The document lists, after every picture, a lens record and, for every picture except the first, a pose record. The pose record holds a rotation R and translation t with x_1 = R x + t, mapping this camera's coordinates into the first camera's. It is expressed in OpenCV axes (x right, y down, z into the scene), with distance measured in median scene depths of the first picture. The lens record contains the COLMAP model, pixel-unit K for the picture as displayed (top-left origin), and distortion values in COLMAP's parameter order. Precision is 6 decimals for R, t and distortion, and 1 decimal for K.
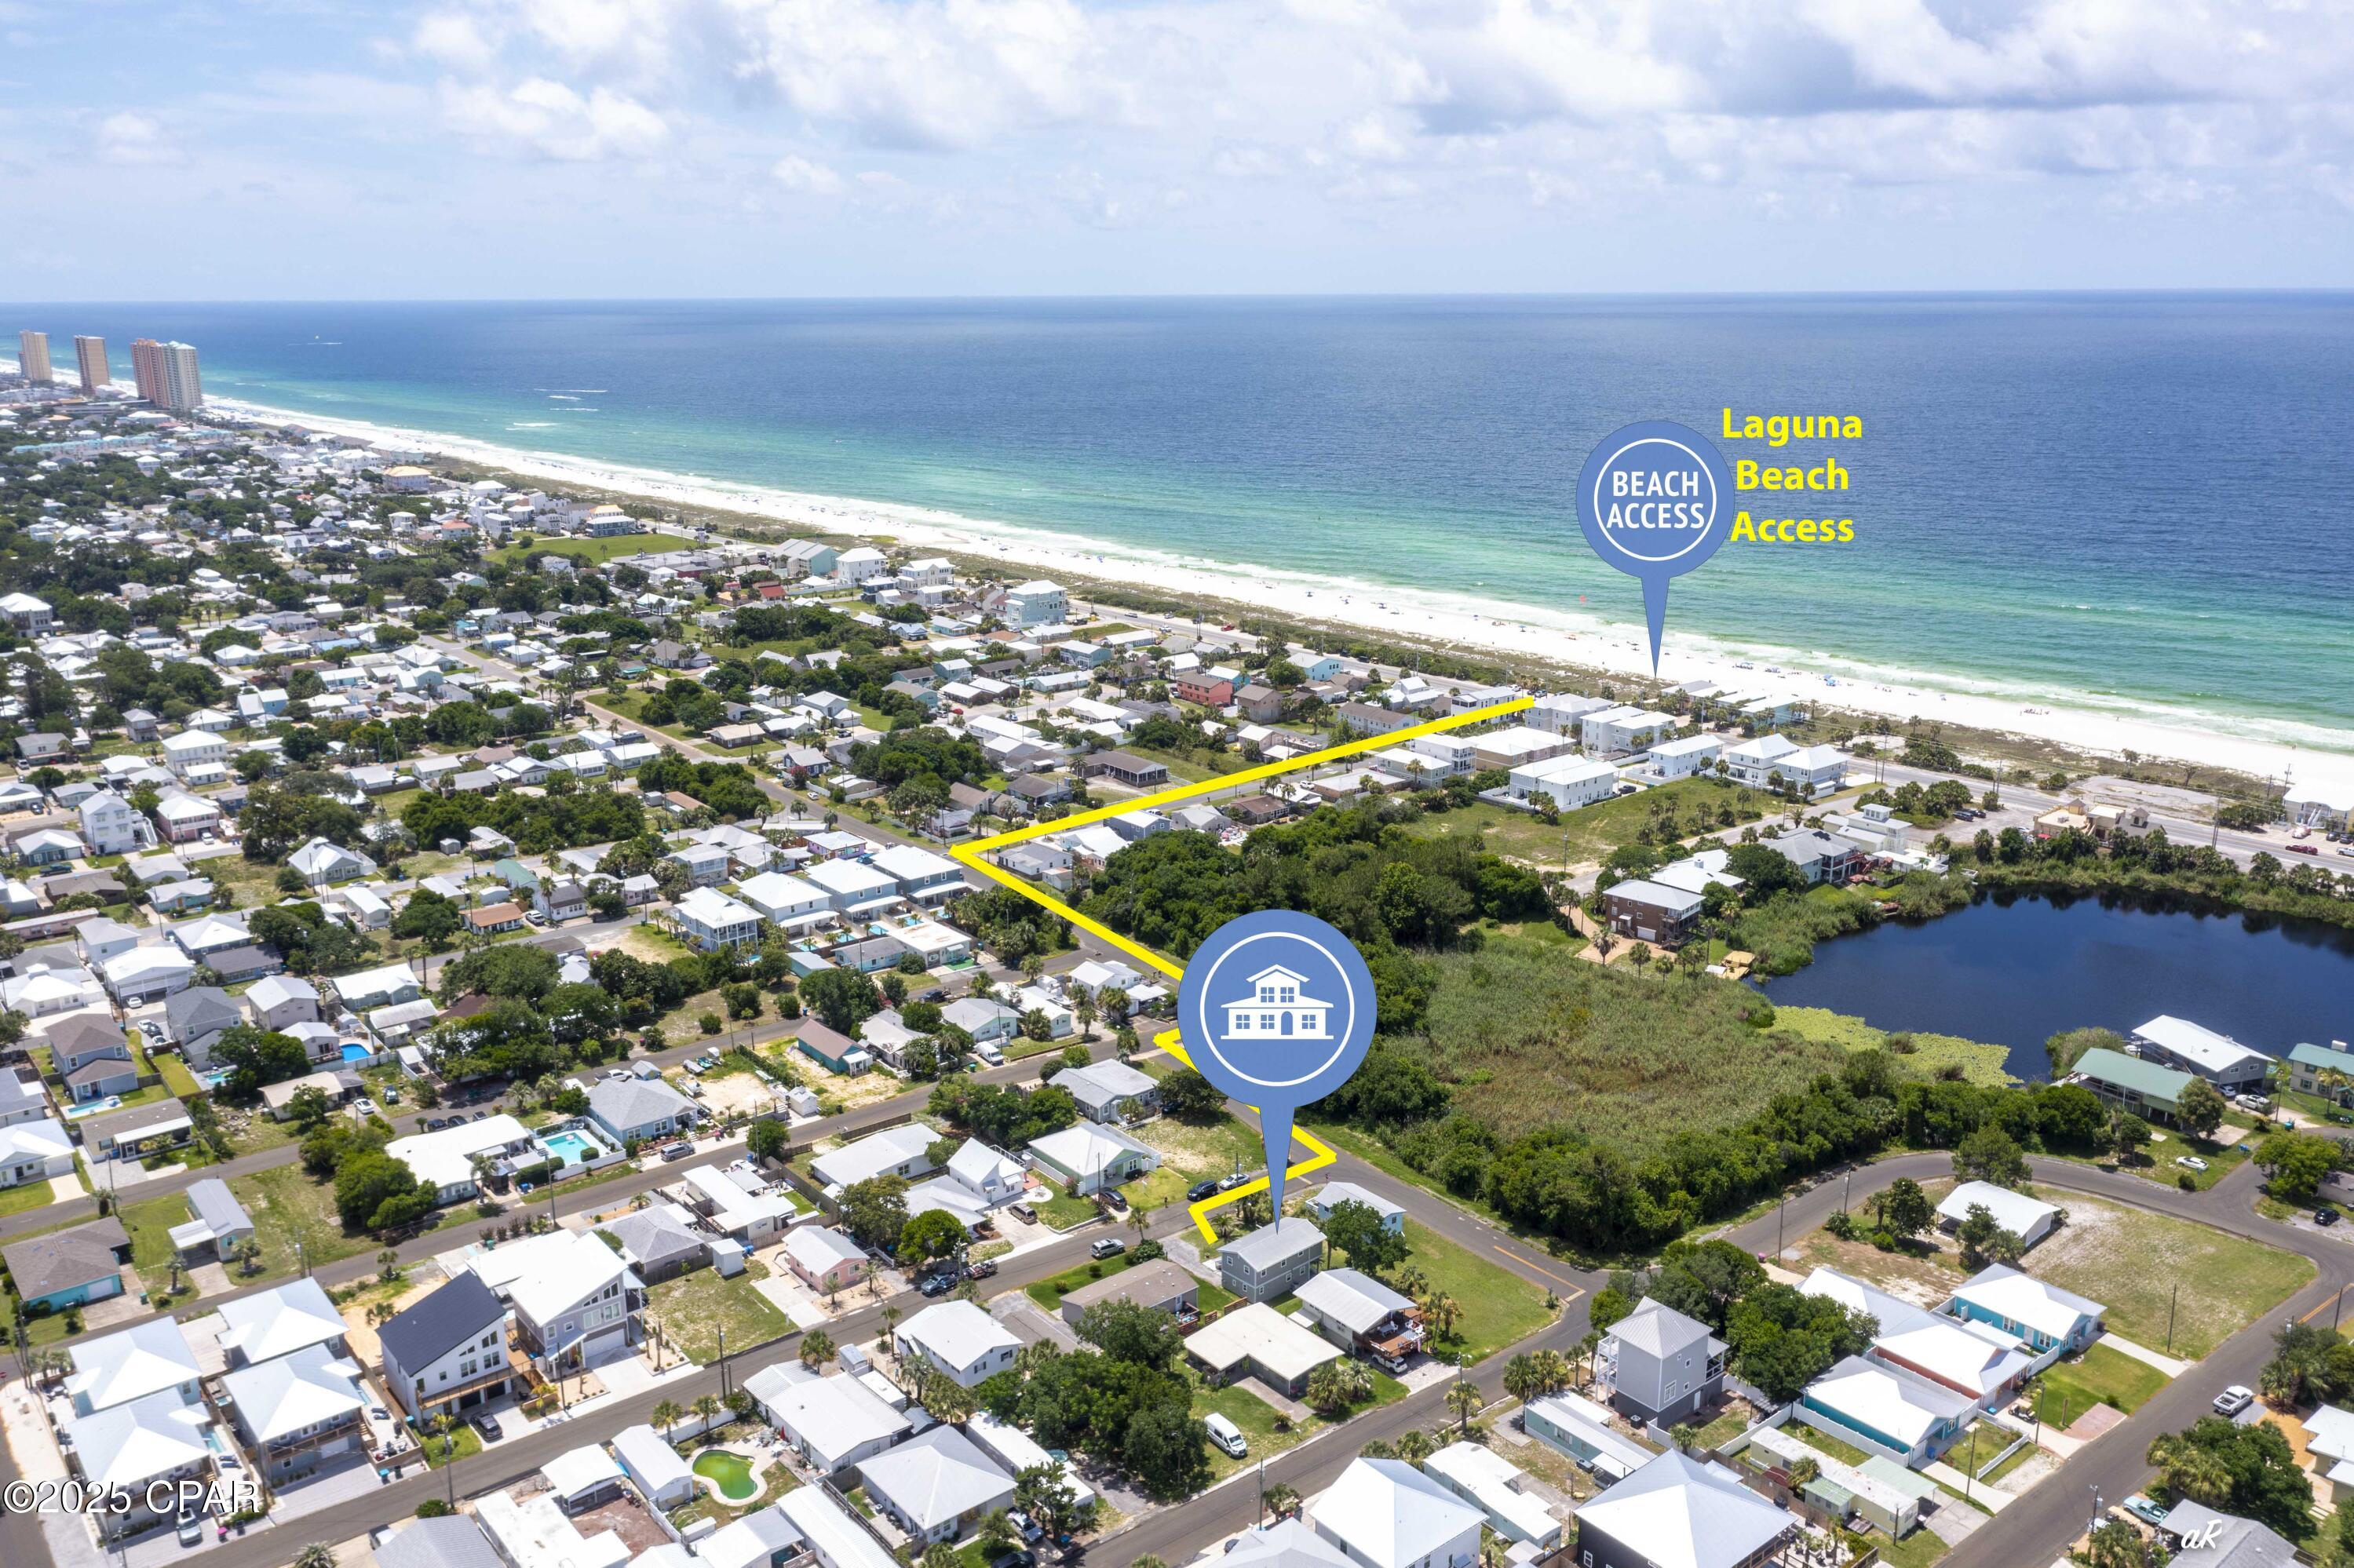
lens RADIAL K [[1854.0, 0, 1192.2], [0, 1854.0, 773.1], [0, 0, 1]] dist [-0.012808, 0.009263]
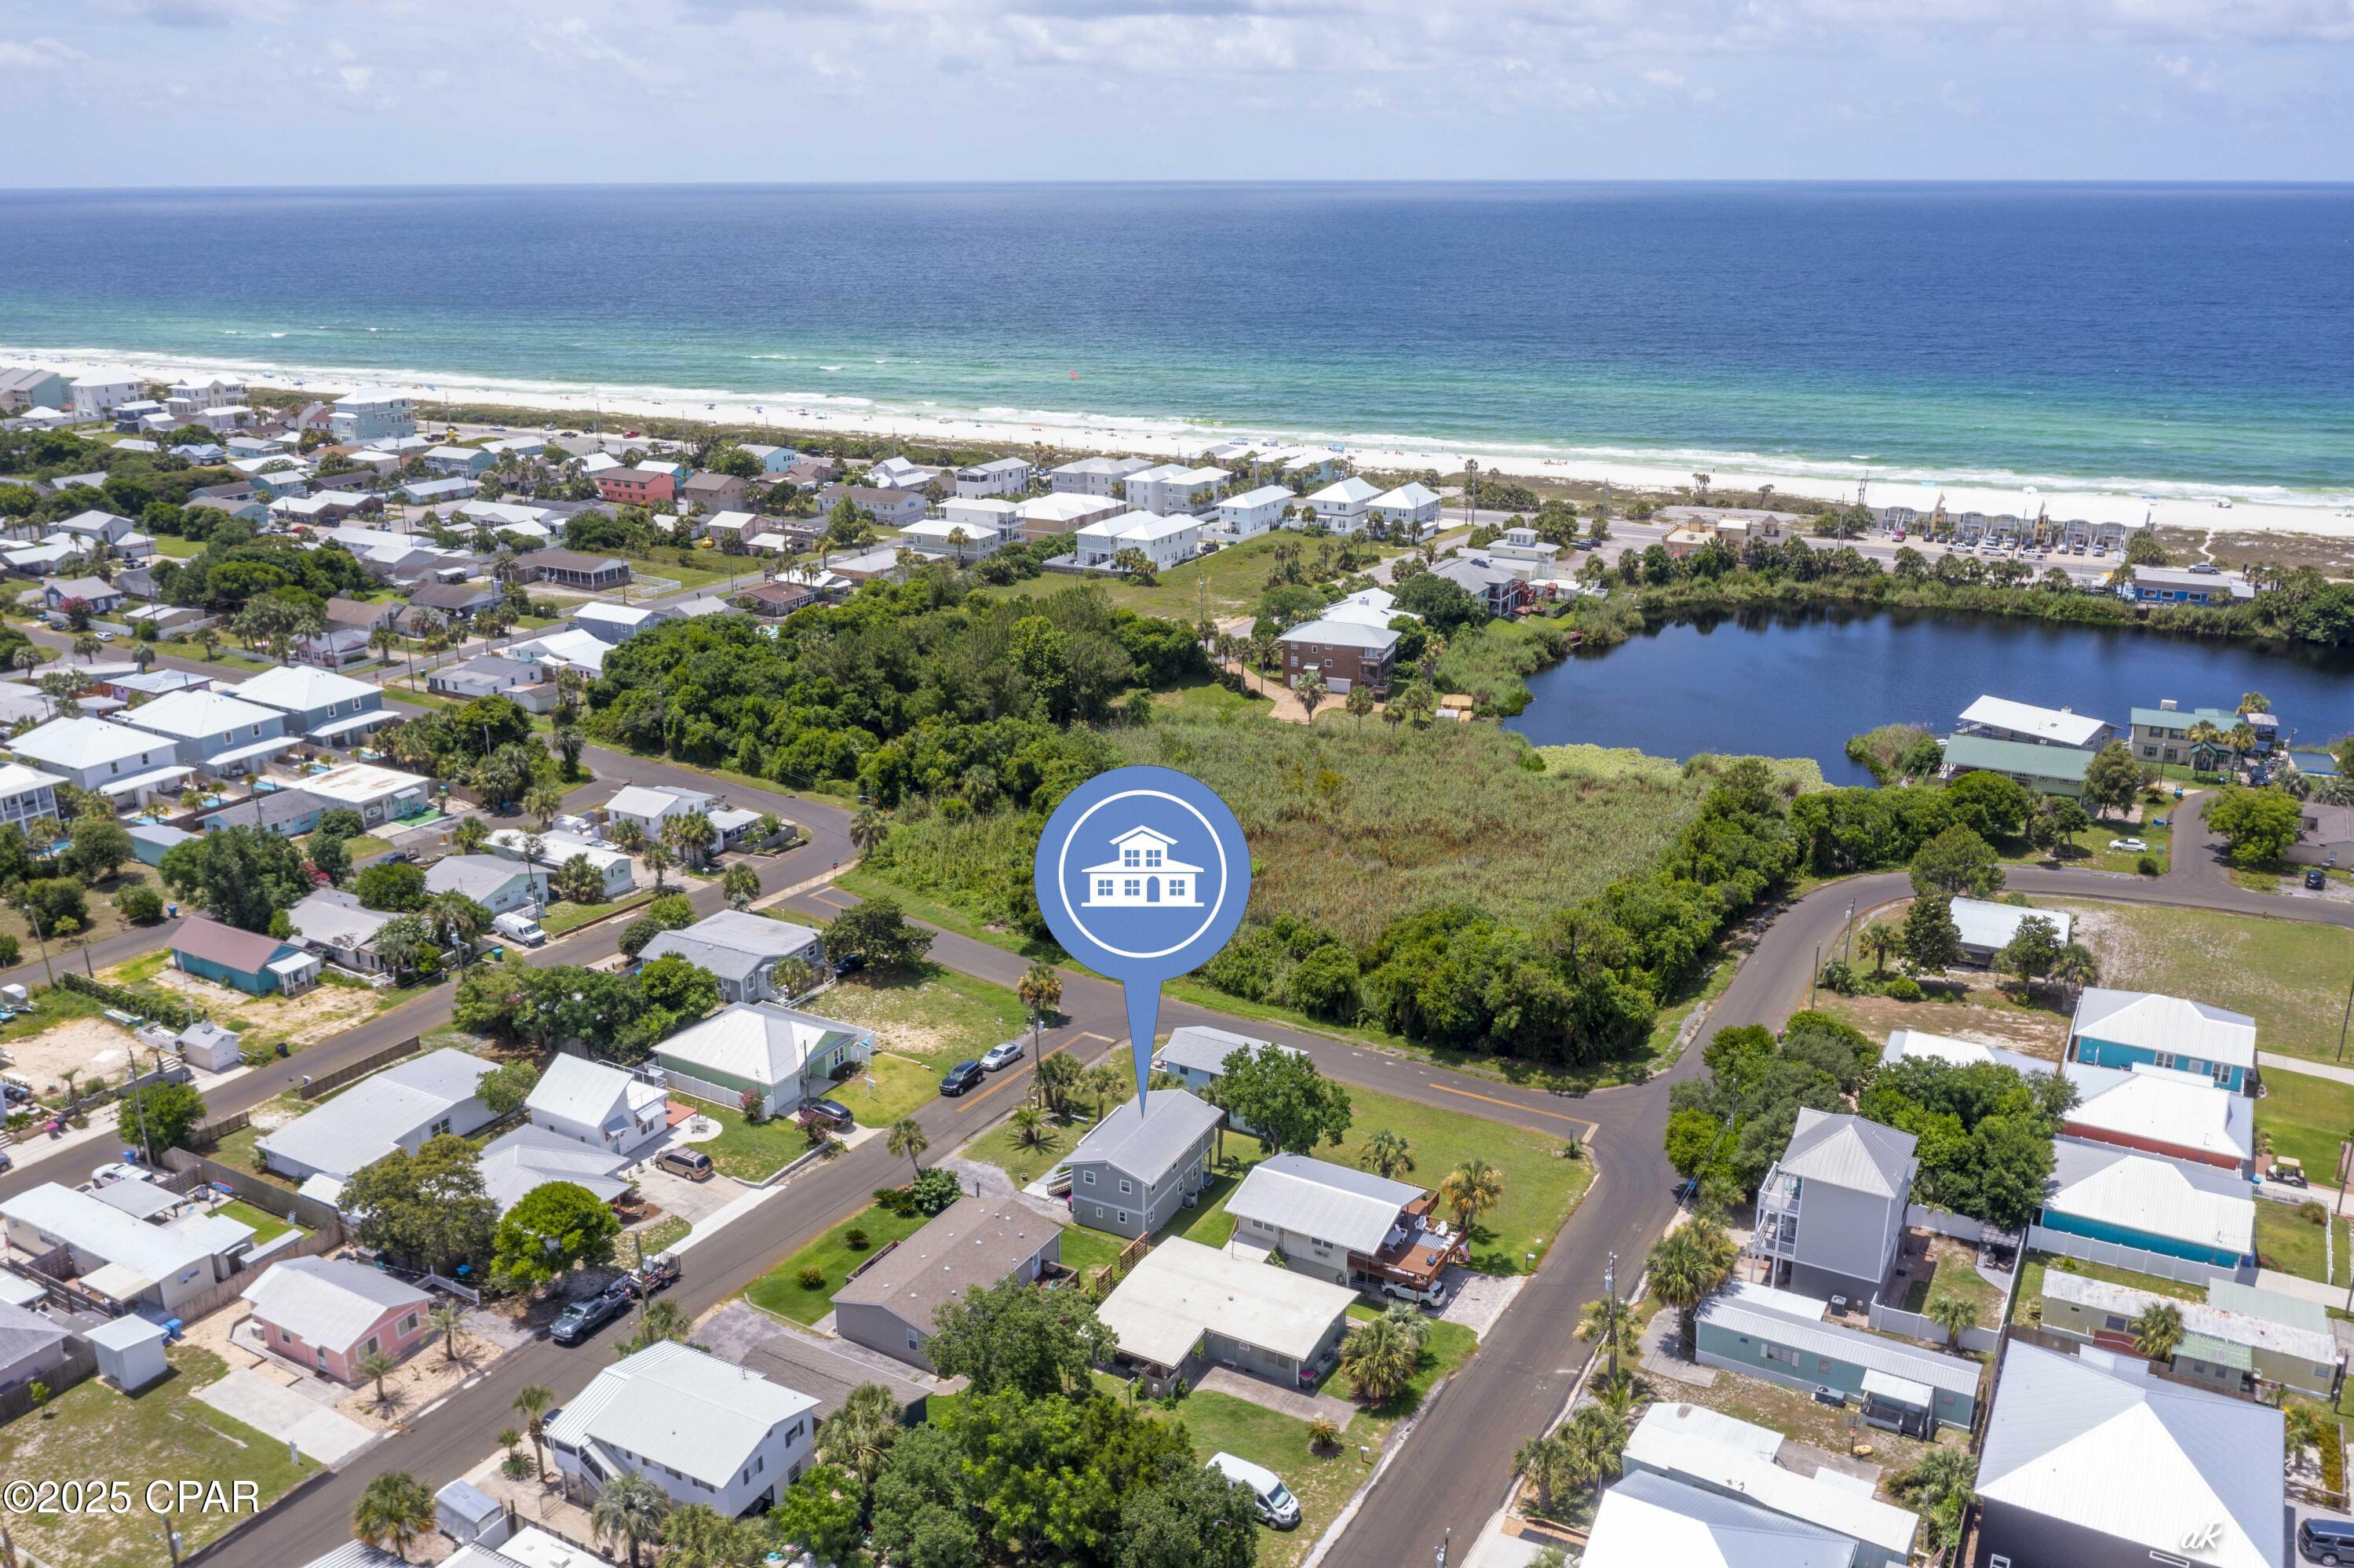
lens RADIAL K [[1854.0, 0, 1174.6], [0, 1854.0, 789.4], [0, 0, 1]] dist [-0.012808, 0.009263]
pose [[0.935681, -0.112625, 0.334389, -0.082325], [0.091020, 0.992659, 0.079645, 0.058074], [-0.340905, -0.044087, 0.939064, 0.266463]]
